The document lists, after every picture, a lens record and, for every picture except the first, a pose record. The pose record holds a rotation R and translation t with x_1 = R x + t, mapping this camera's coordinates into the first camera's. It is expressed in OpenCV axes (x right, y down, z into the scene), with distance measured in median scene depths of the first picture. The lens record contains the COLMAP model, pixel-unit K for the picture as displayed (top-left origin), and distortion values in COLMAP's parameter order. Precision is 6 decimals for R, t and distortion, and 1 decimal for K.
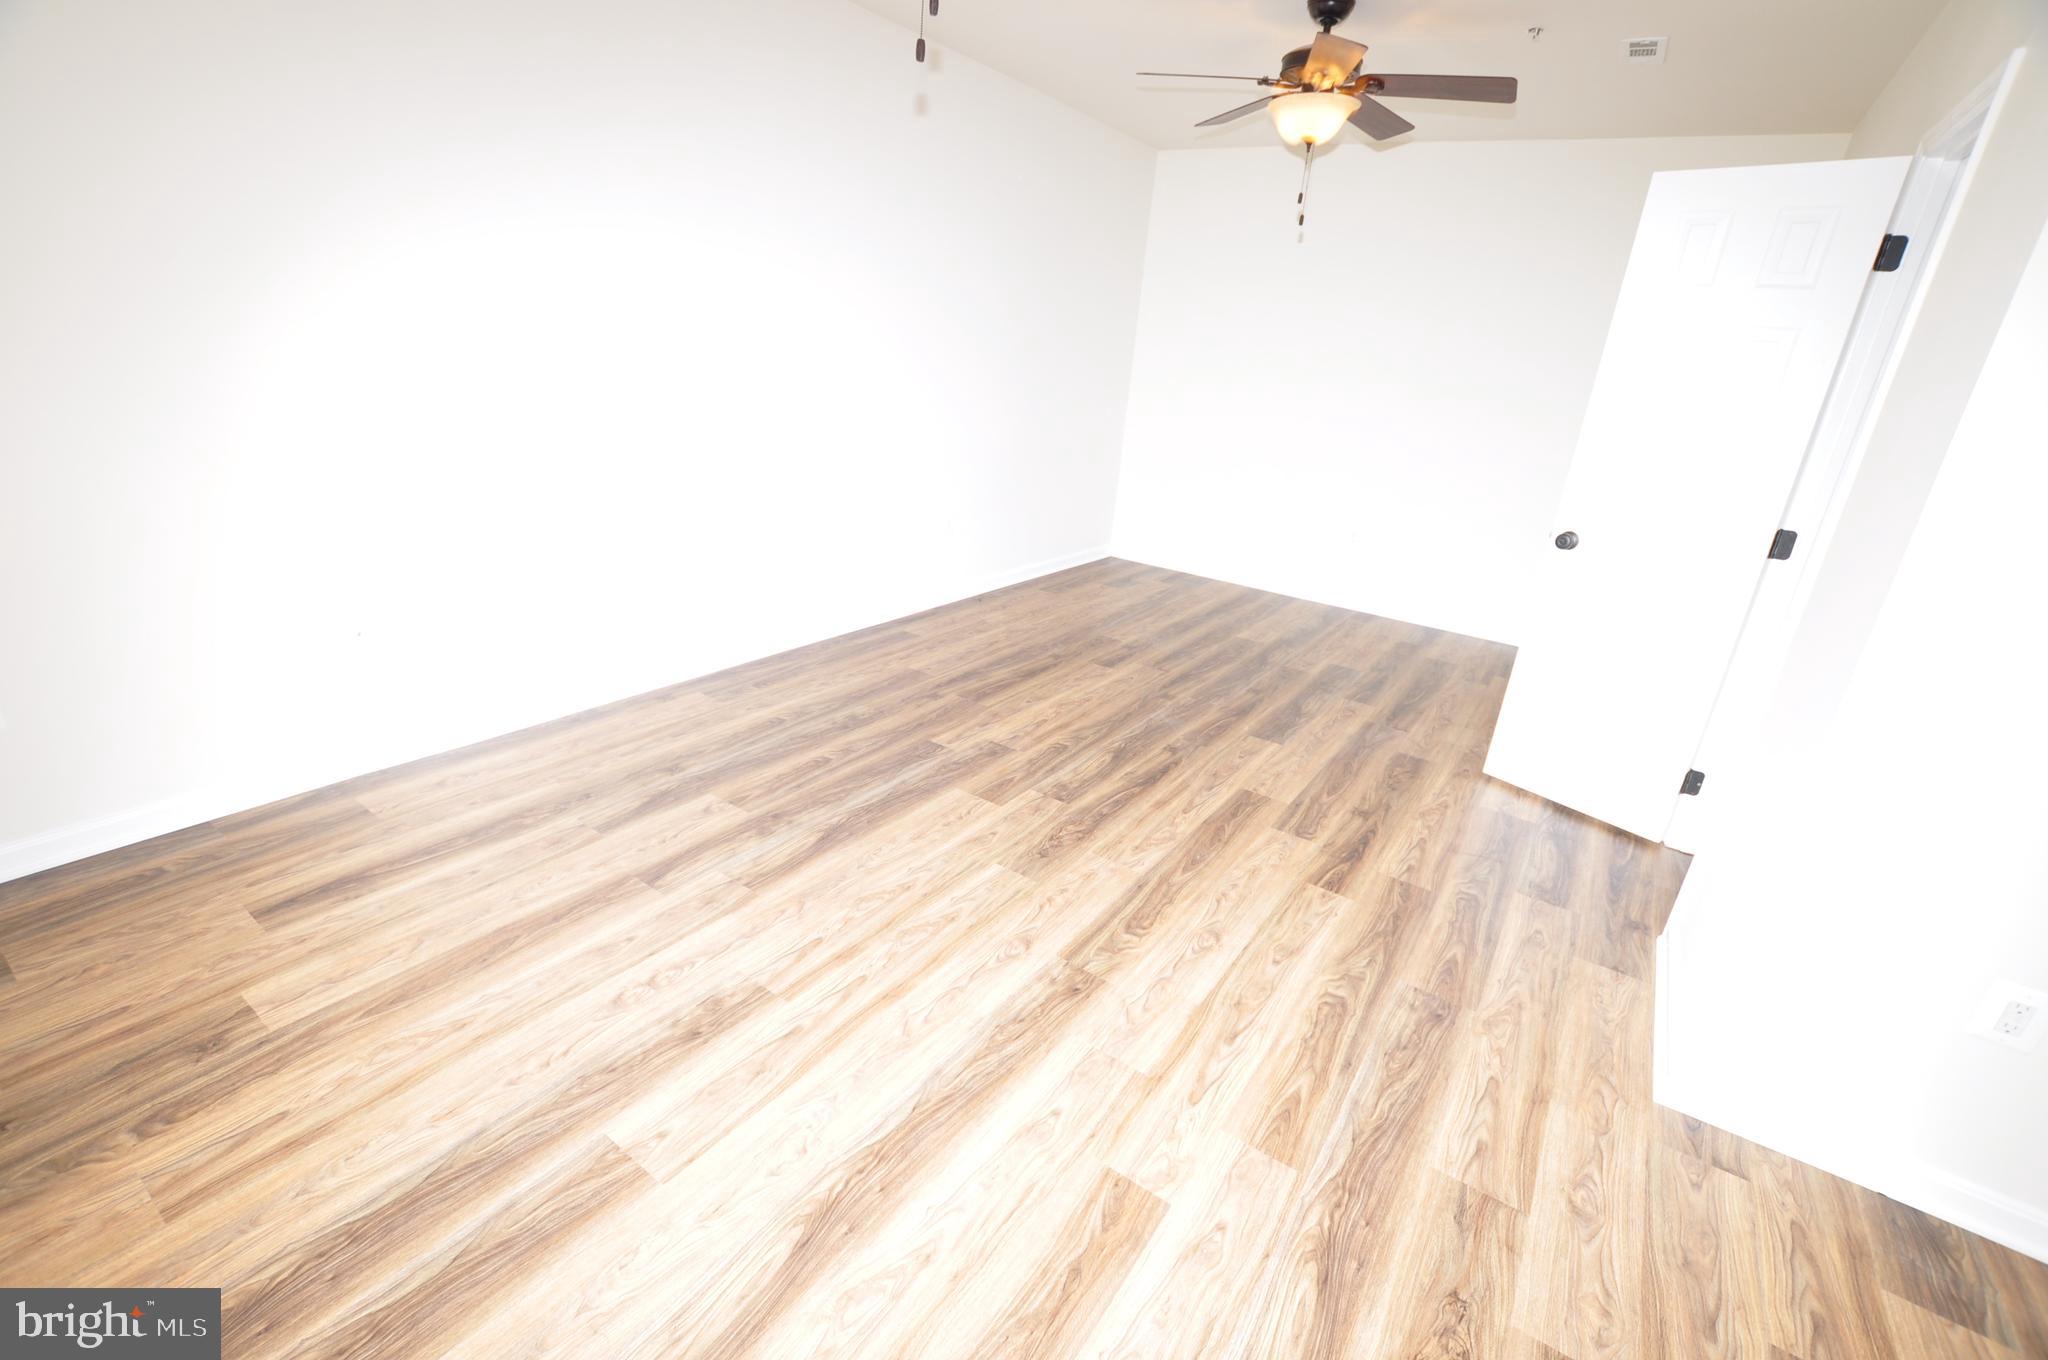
lens RADIAL K [[903.1, 0, 1021.4], [0, 903.1, 685.1], [0, 0, 1]] dist [-0.033048, 0.004634]
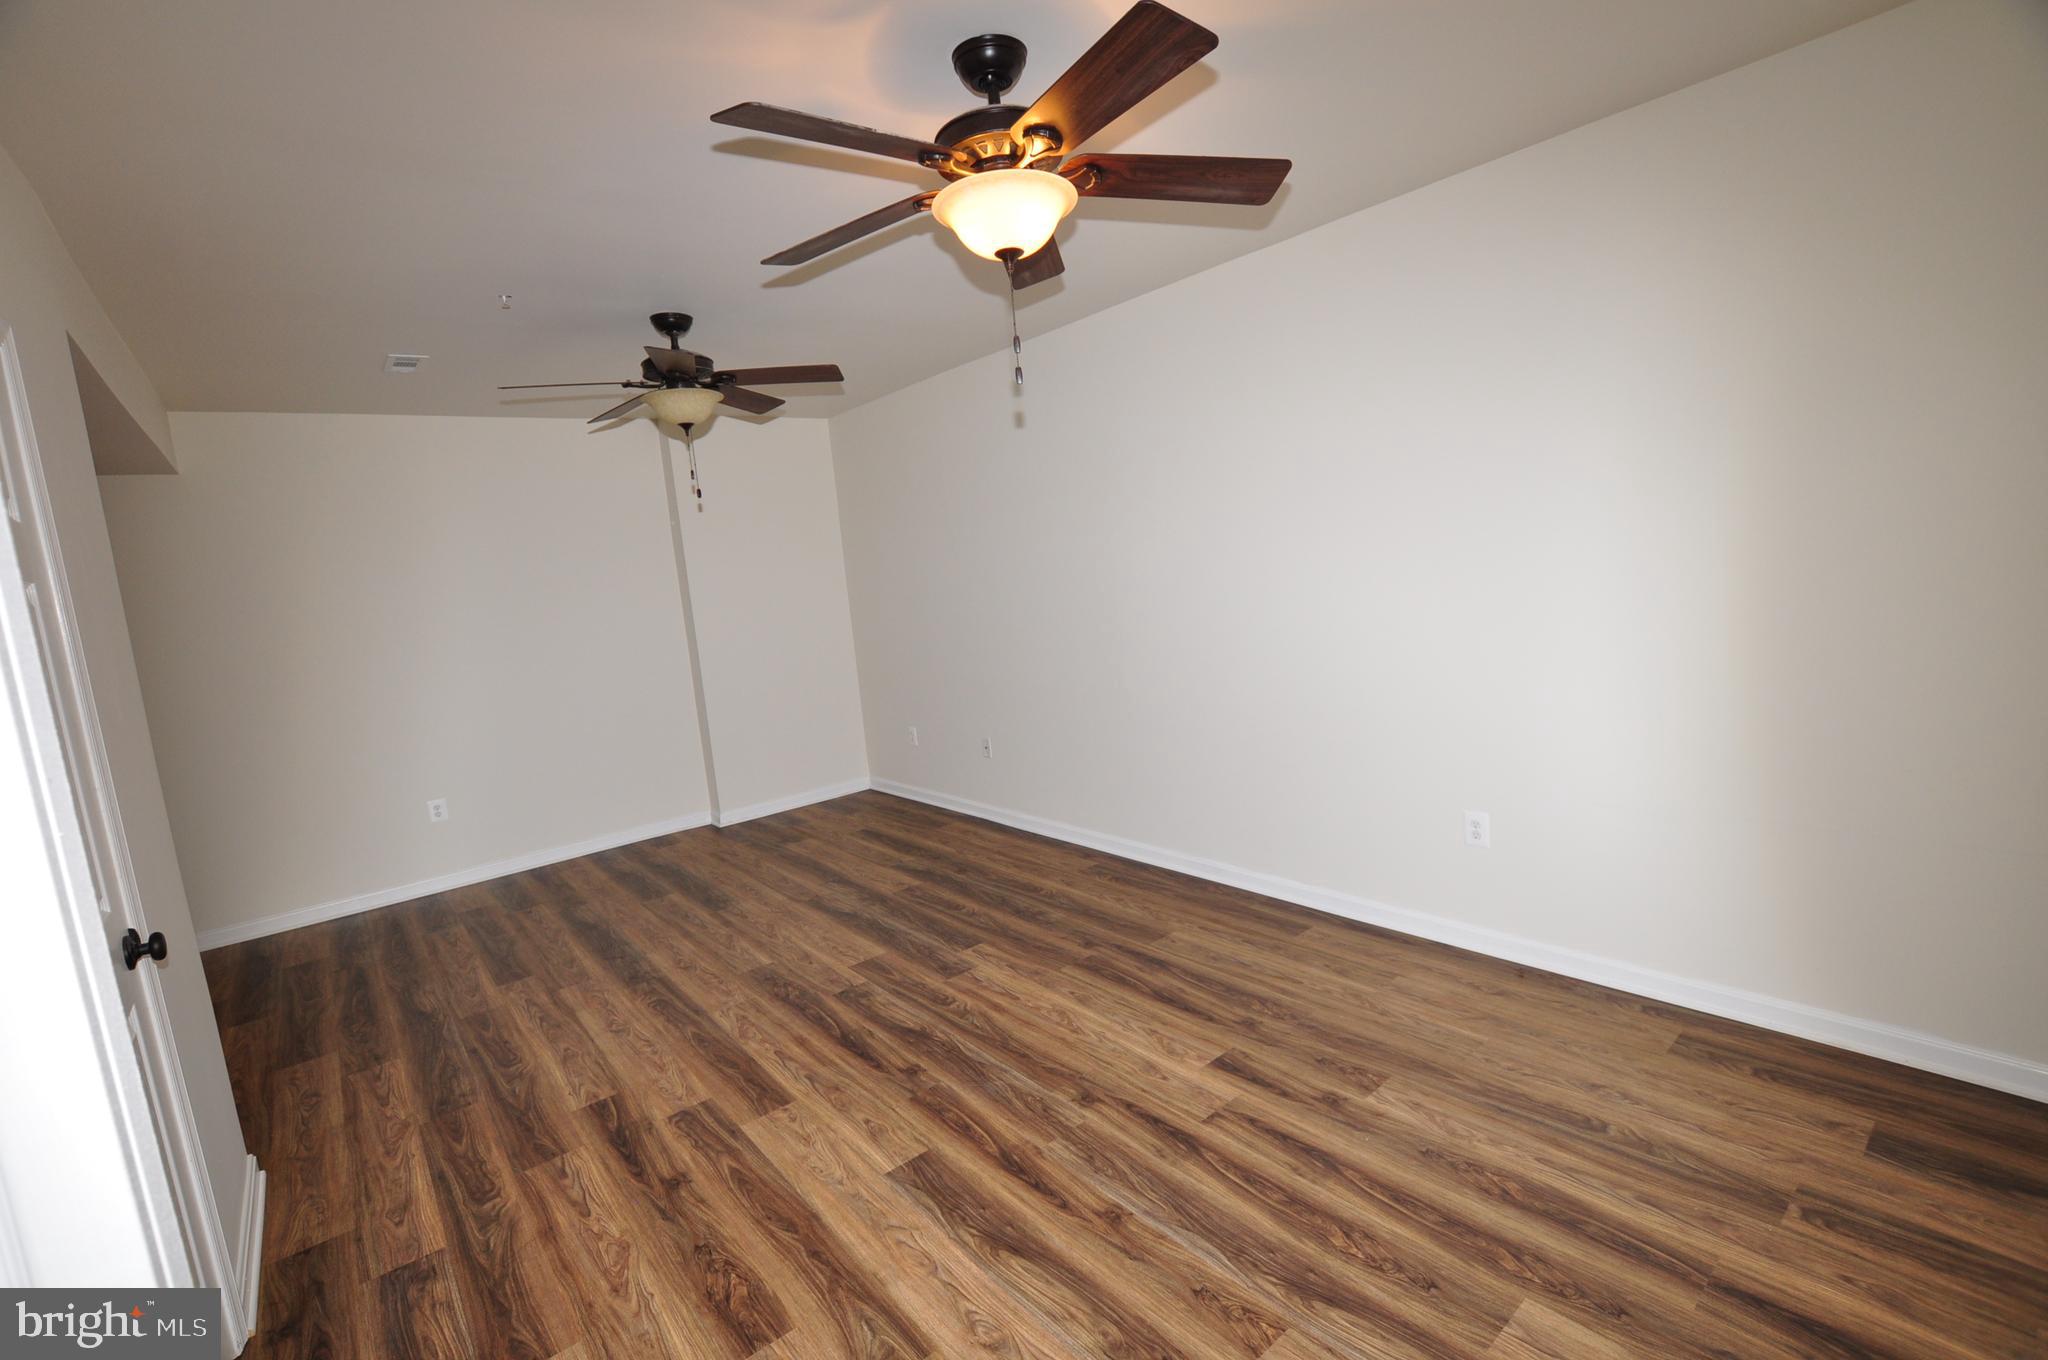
lens RADIAL K [[903.1, 0, 1019.1], [0, 903.1, 687.0], [0, 0, 1]] dist [-0.033048, 0.004634]
pose [[-0.289244, 0.077835, -0.954086, 1.289382], [-0.278852, 0.946612, 0.161763, -0.601597], [0.915740, 0.312837, -0.252097, 1.738755]]
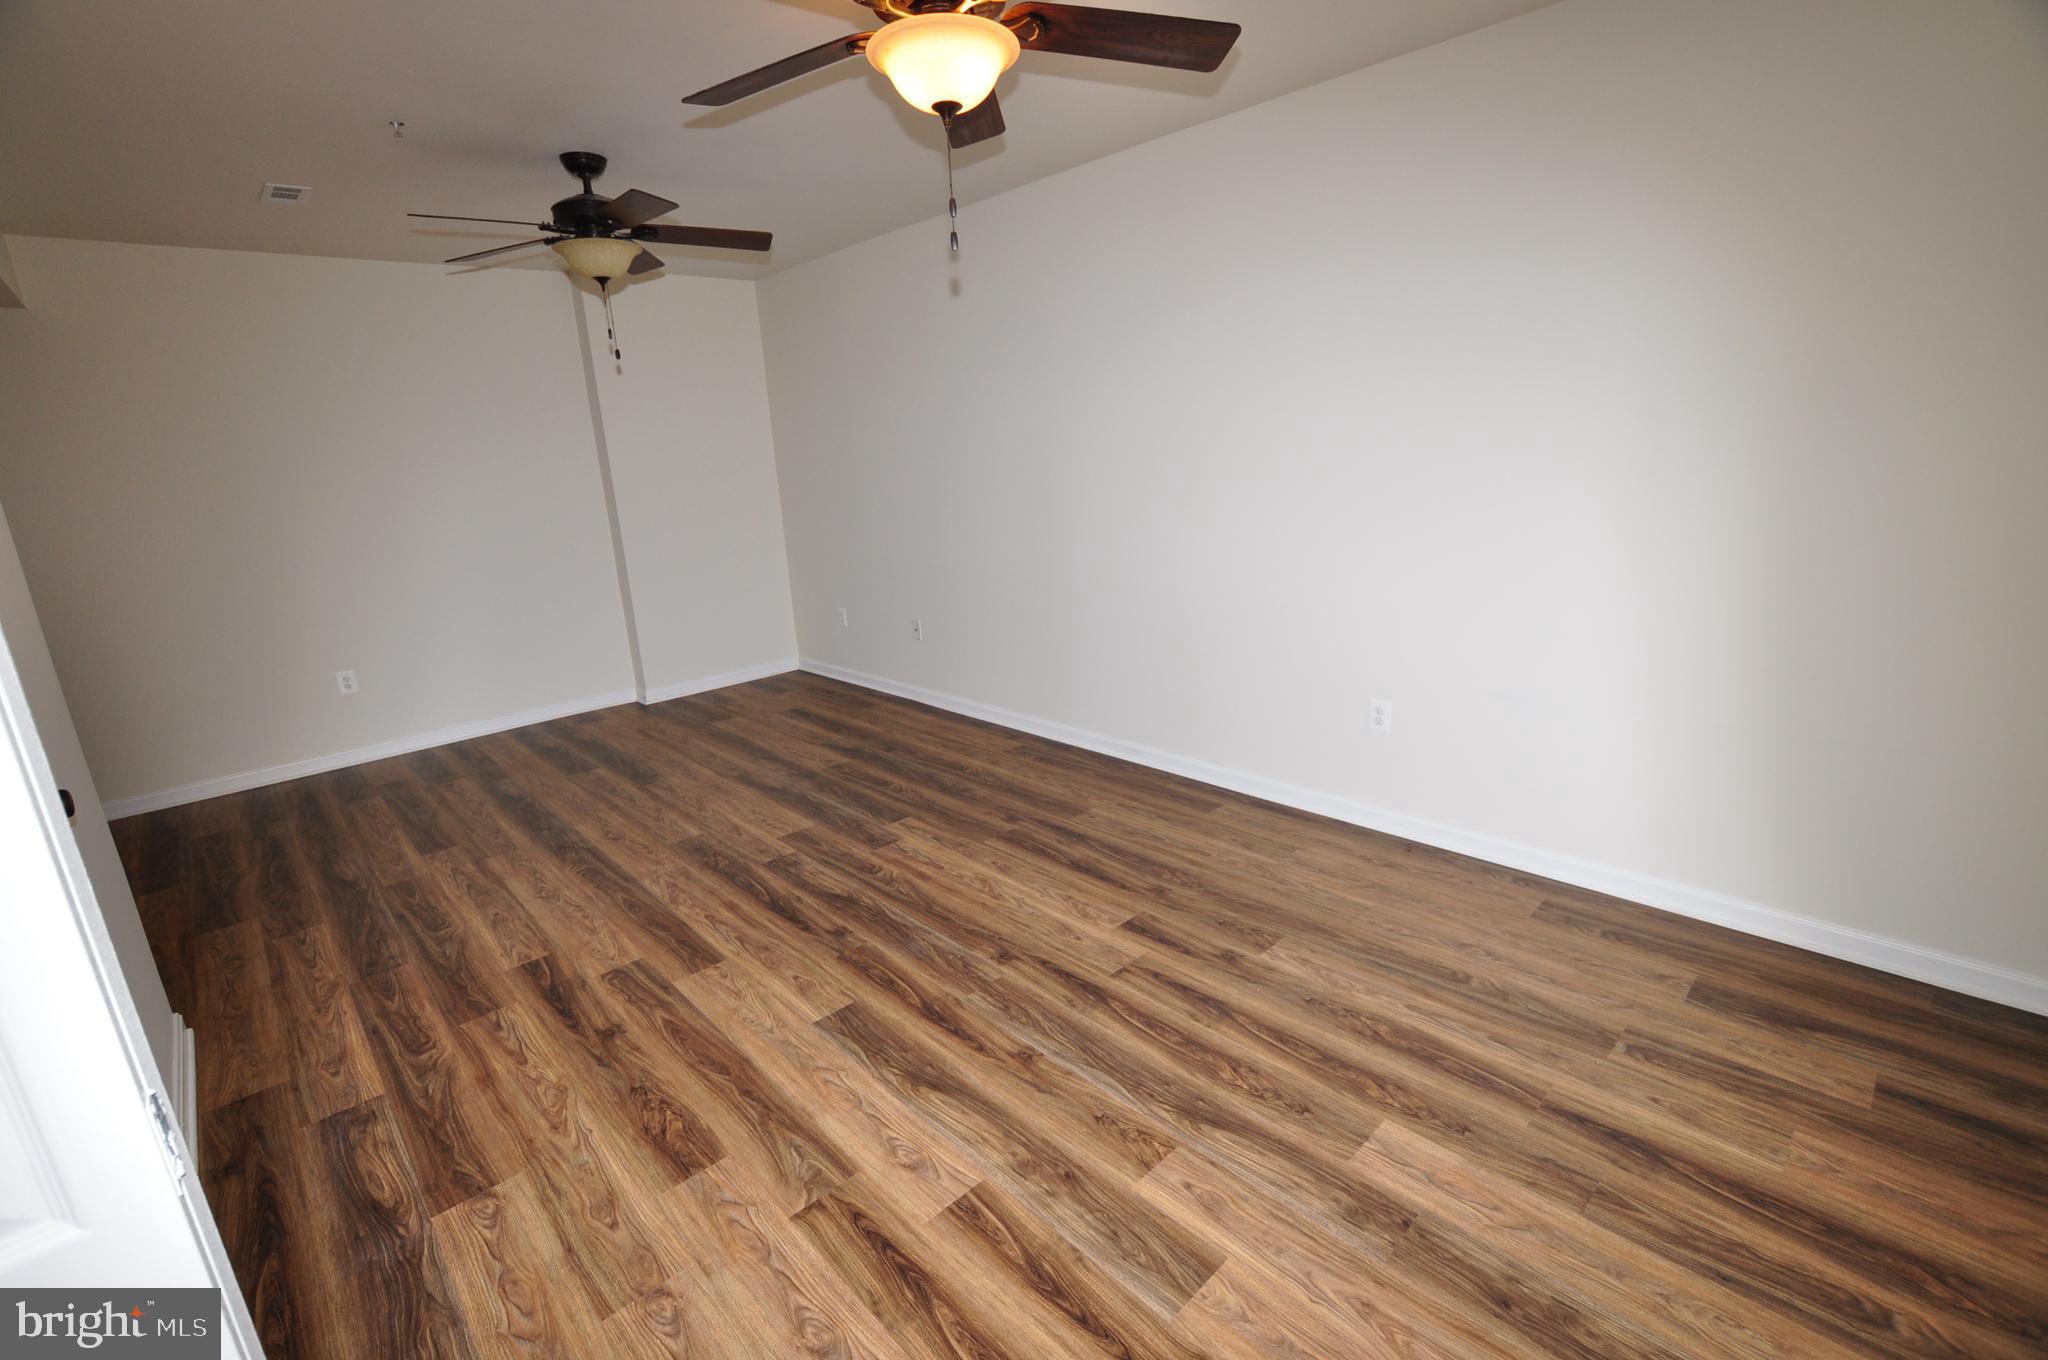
lens RADIAL K [[903.1, 0, 1020.3], [0, 903.1, 689.5], [0, 0, 1]] dist [-0.033048, 0.004634]
pose [[-0.219186, 0.191059, -0.956794, 1.311141], [-0.317837, 0.913167, 0.255159, -0.594991], [0.922463, 0.360032, -0.139427, 1.752504]]
